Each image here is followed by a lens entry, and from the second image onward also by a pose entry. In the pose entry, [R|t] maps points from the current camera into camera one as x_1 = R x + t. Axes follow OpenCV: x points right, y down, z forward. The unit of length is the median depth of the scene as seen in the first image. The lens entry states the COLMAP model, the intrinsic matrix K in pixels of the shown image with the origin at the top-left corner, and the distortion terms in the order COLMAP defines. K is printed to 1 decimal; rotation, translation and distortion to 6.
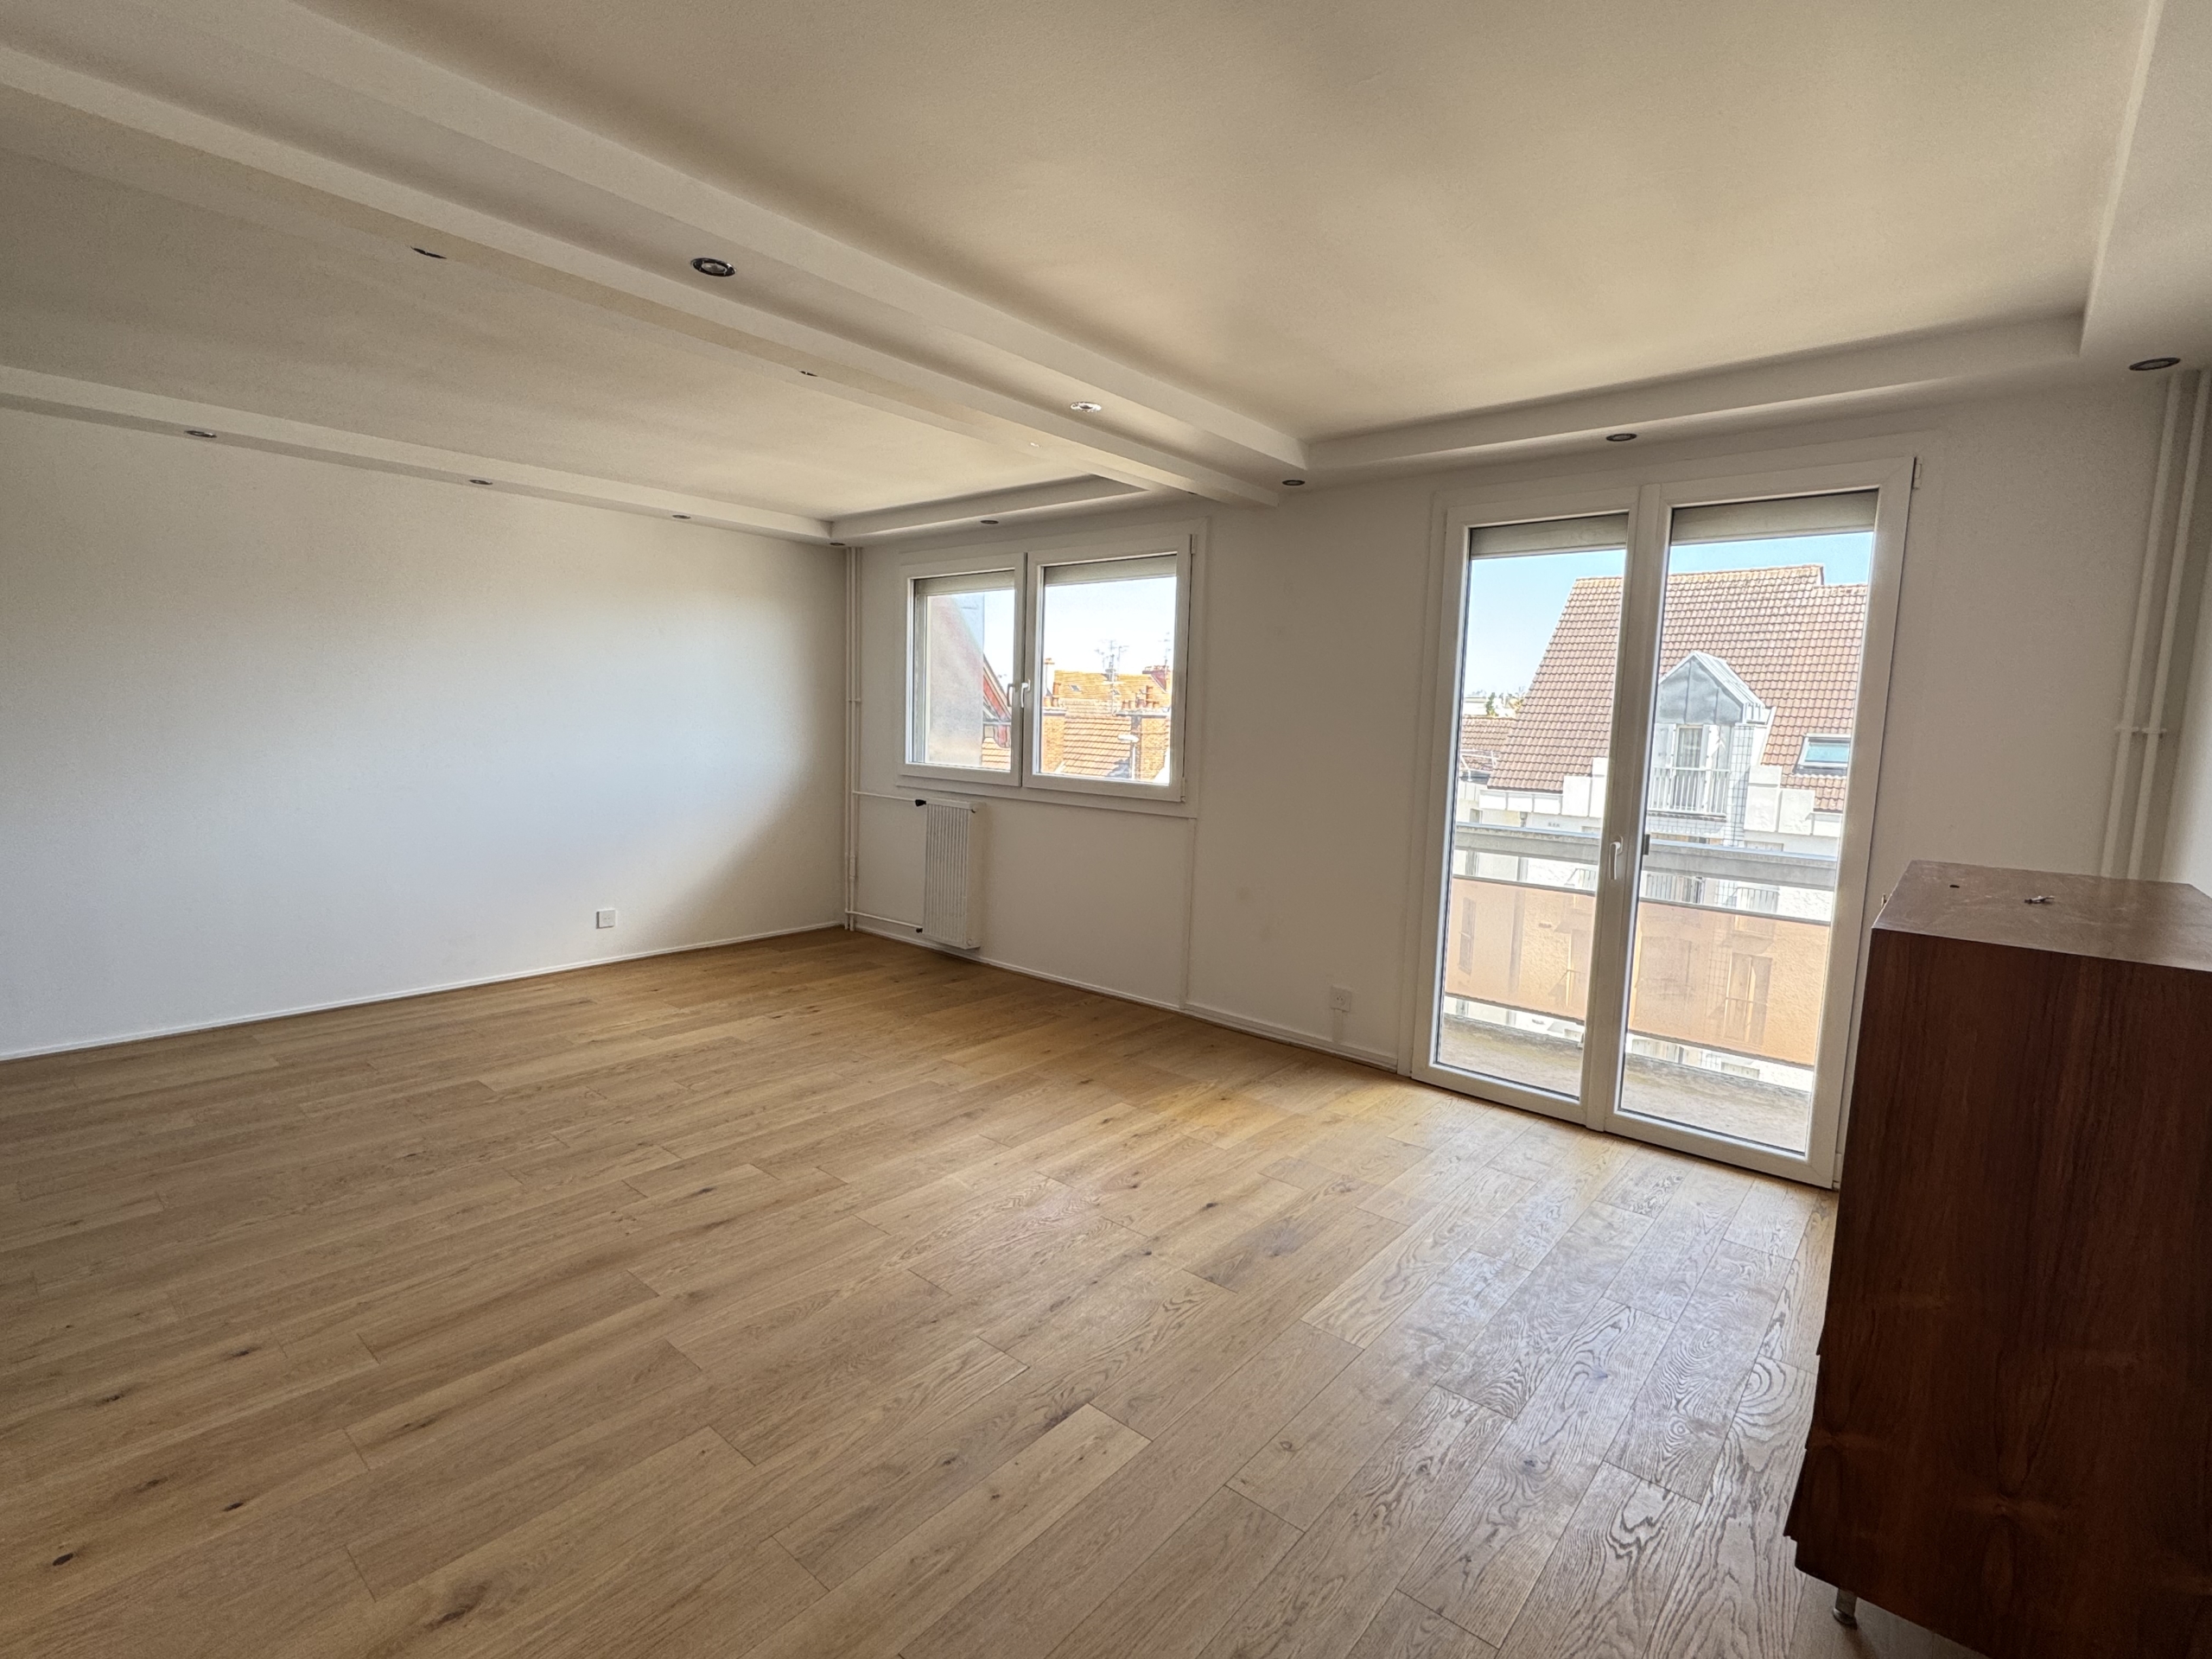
lens RADIAL K [[1046.9, 0, 1096.0], [0, 1046.9, 837.0], [0, 0, 1]] dist [0.000669, -0.000400]
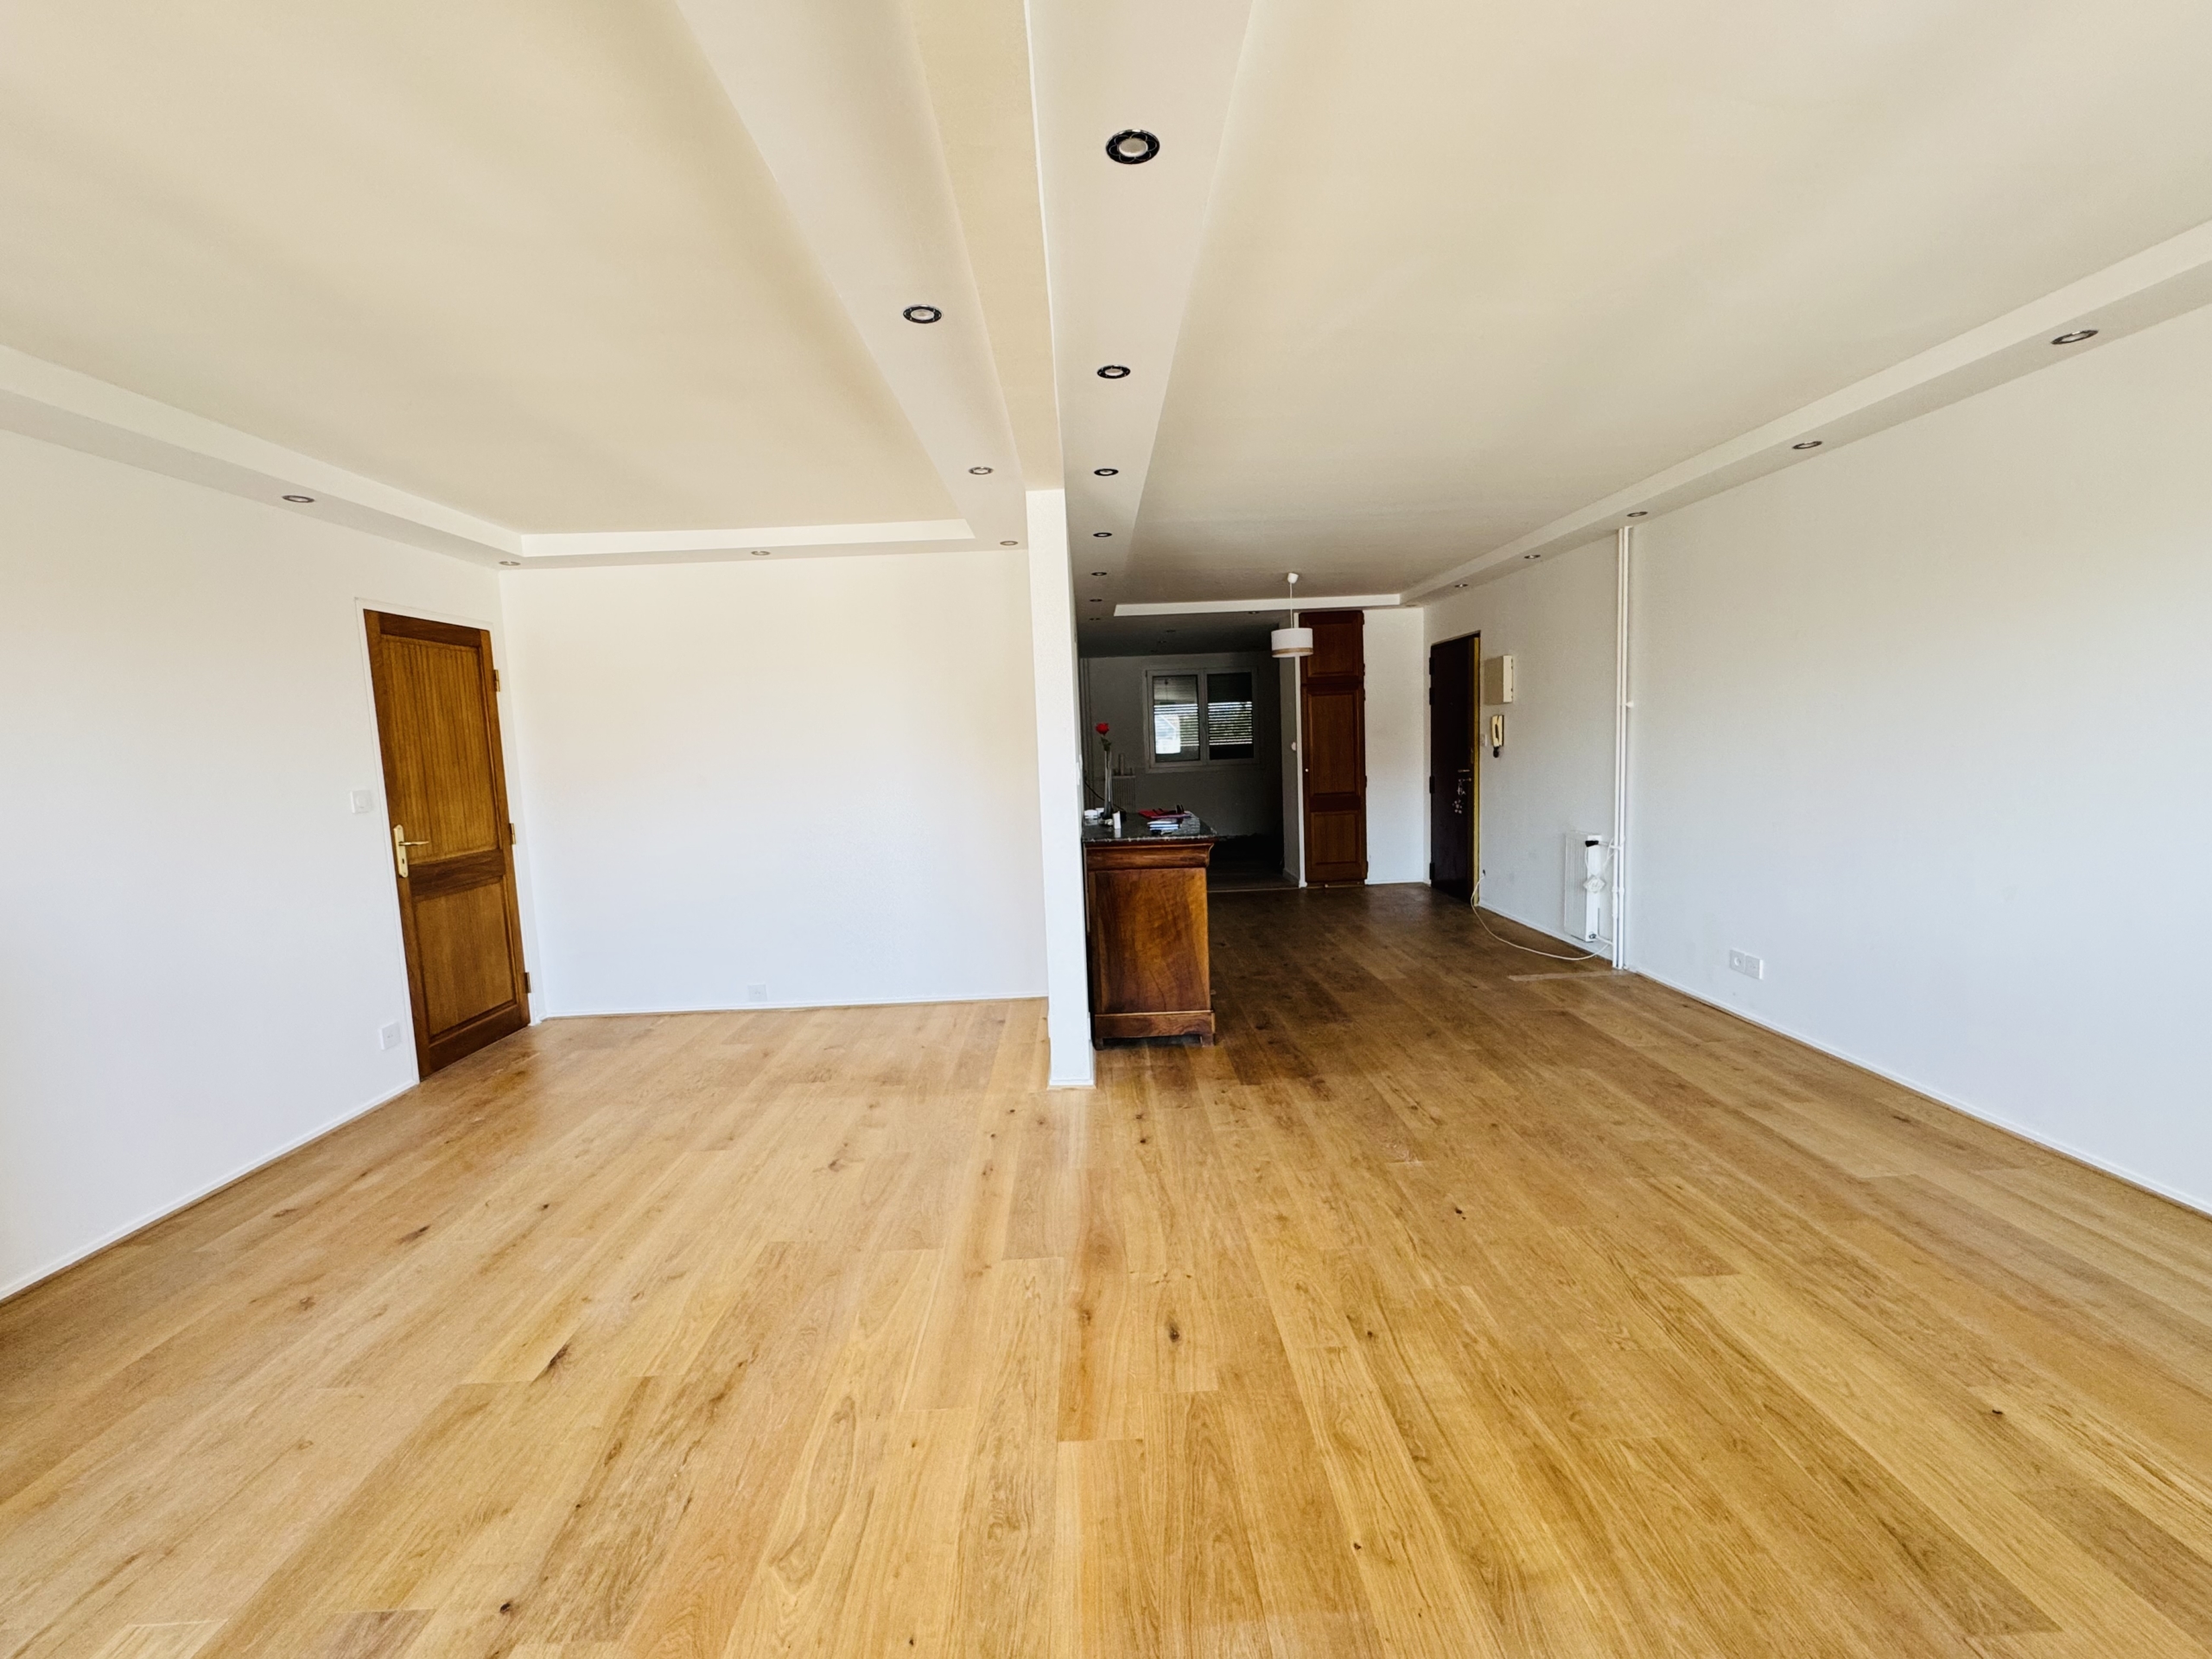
lens RADIAL K [[924.7, 0, 1102.5], [0, 924.7, 823.2], [0, 0, 1]] dist [-0.002573, 0.000225]
pose [[-0.743486, 0.060596, -0.666001, 0.098542], [-0.058425, 0.986193, 0.154951, -0.134938], [0.666195, 0.154115, -0.729680, 1.261391]]
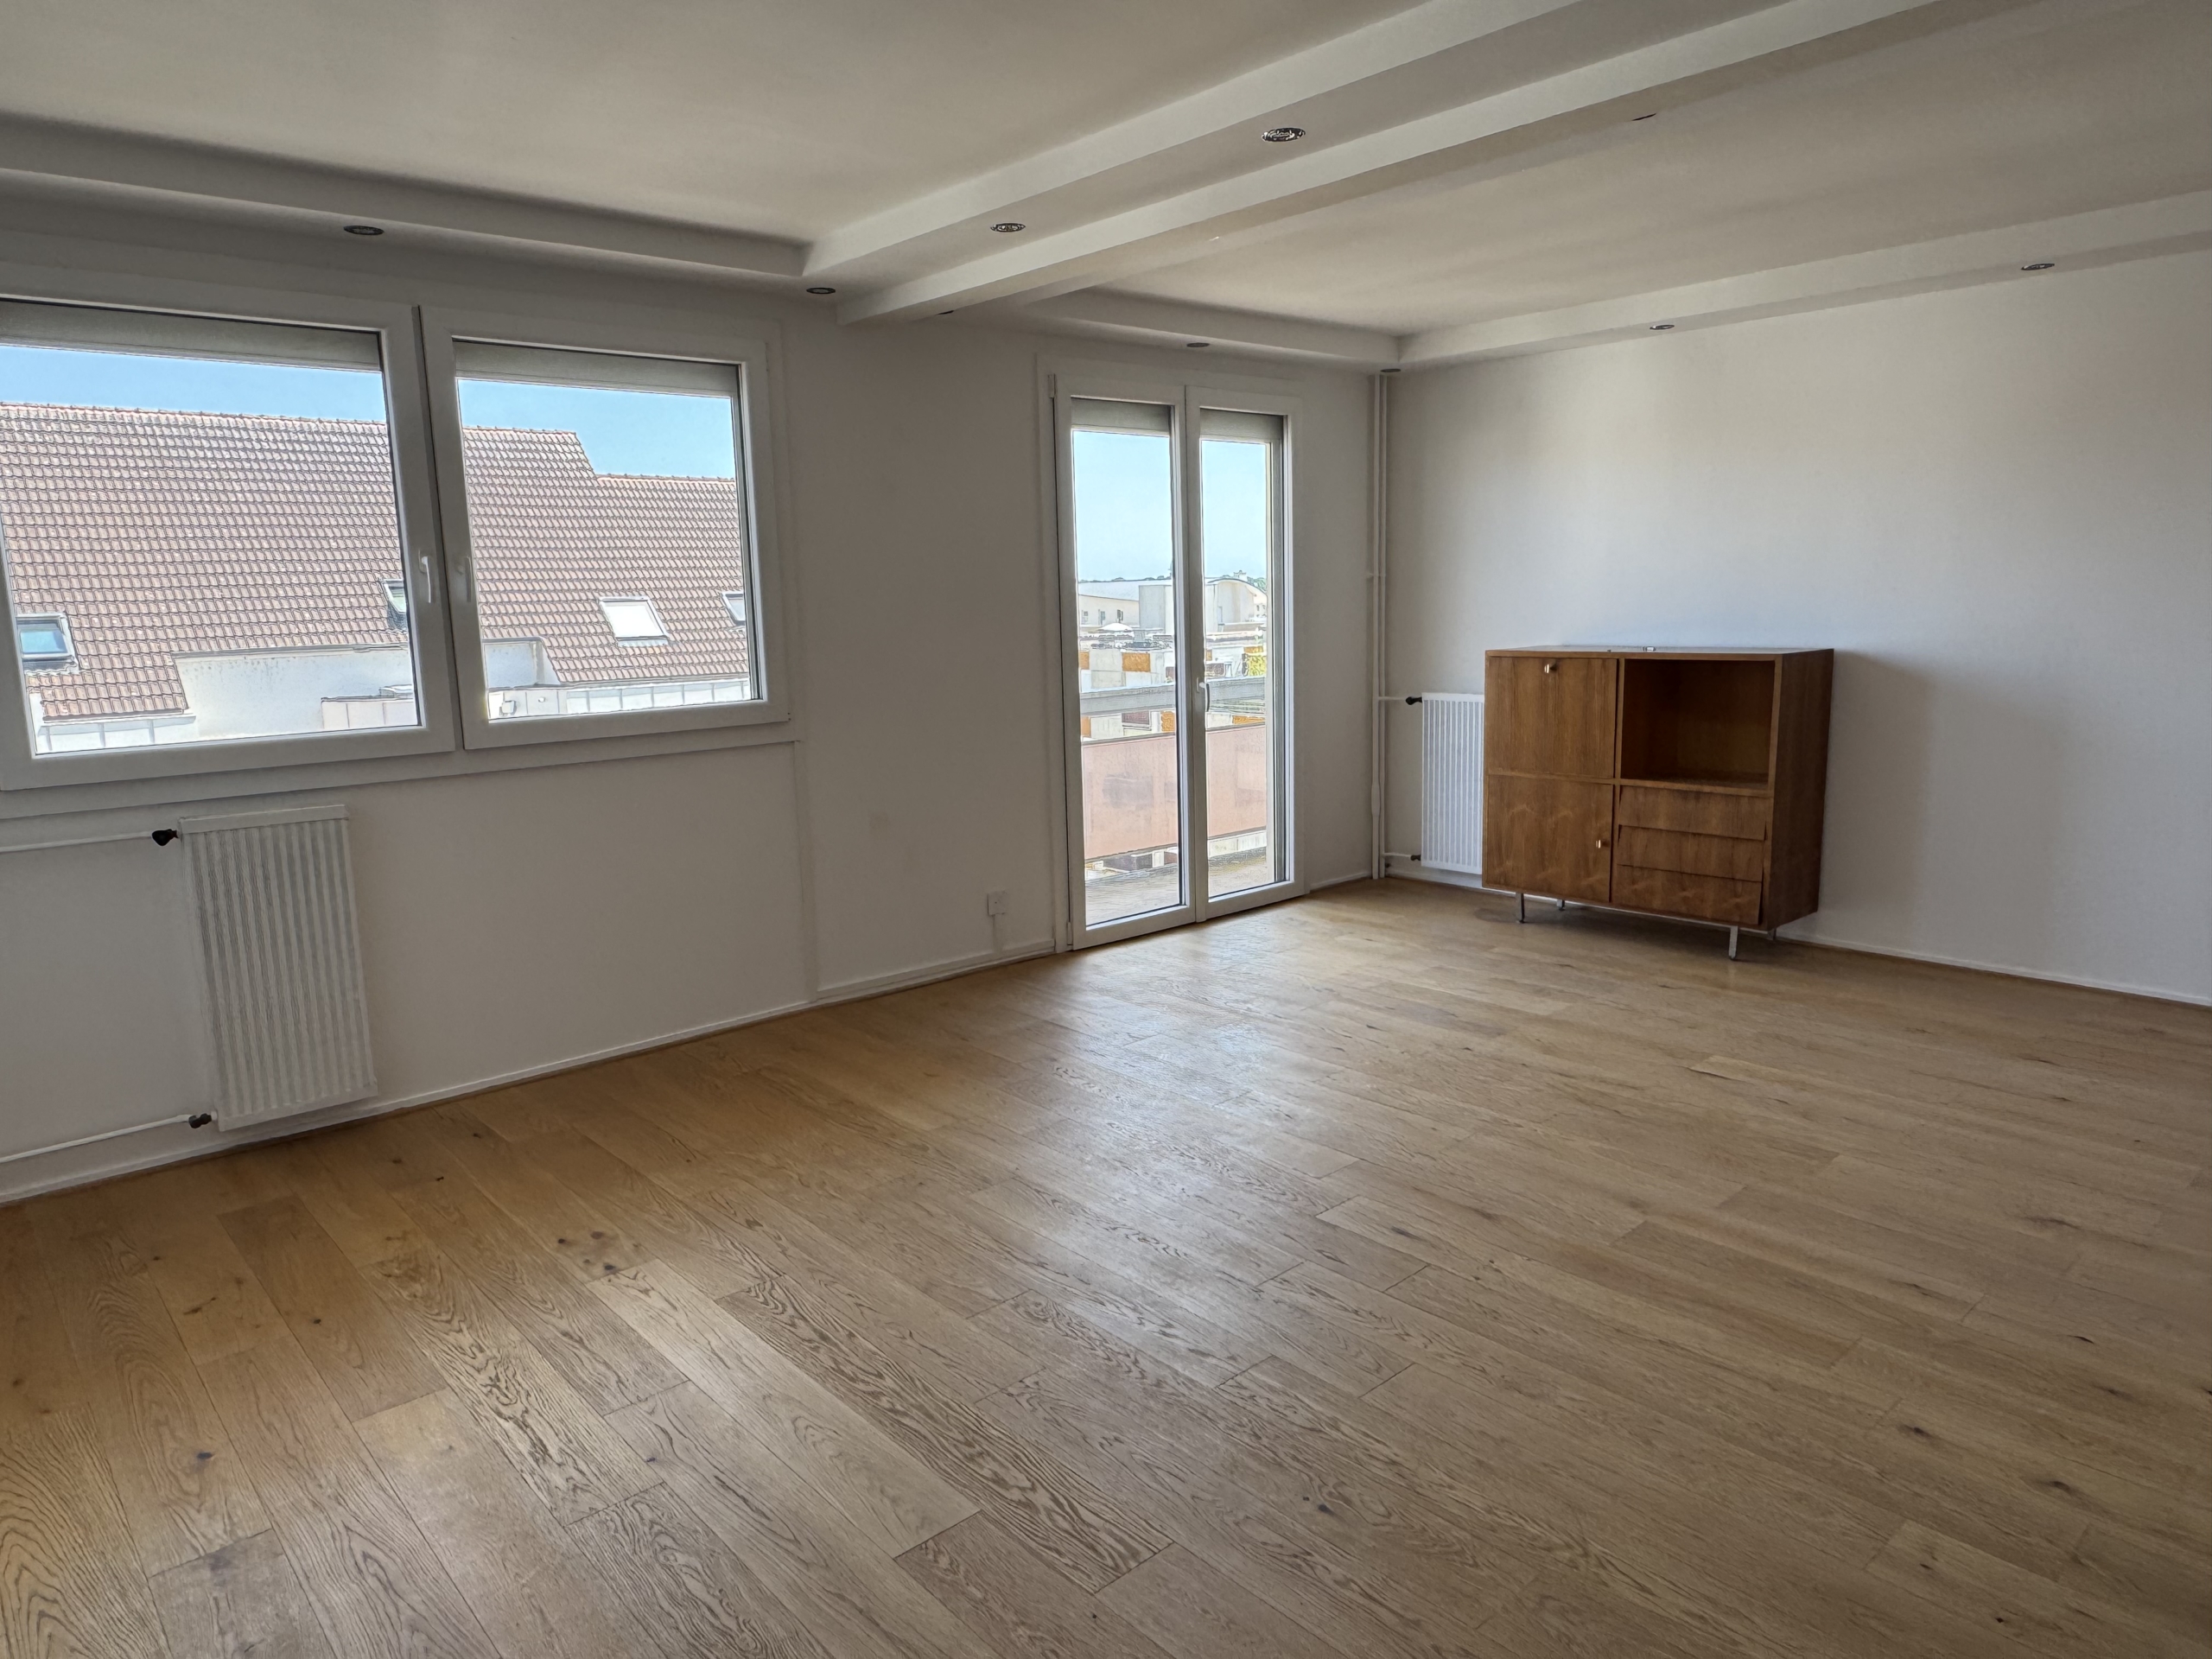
lens RADIAL K [[1417.8, 0, 1123.5], [0, 1417.8, 825.1], [0, 0, 1]] dist [0.003491, -0.001819]
pose [[0.115408, -0.196212, 0.973746, -1.199818], [0.143440, 0.973314, 0.179124, -0.147674], [-0.982907, 0.119002, 0.140473, 0.907464]]
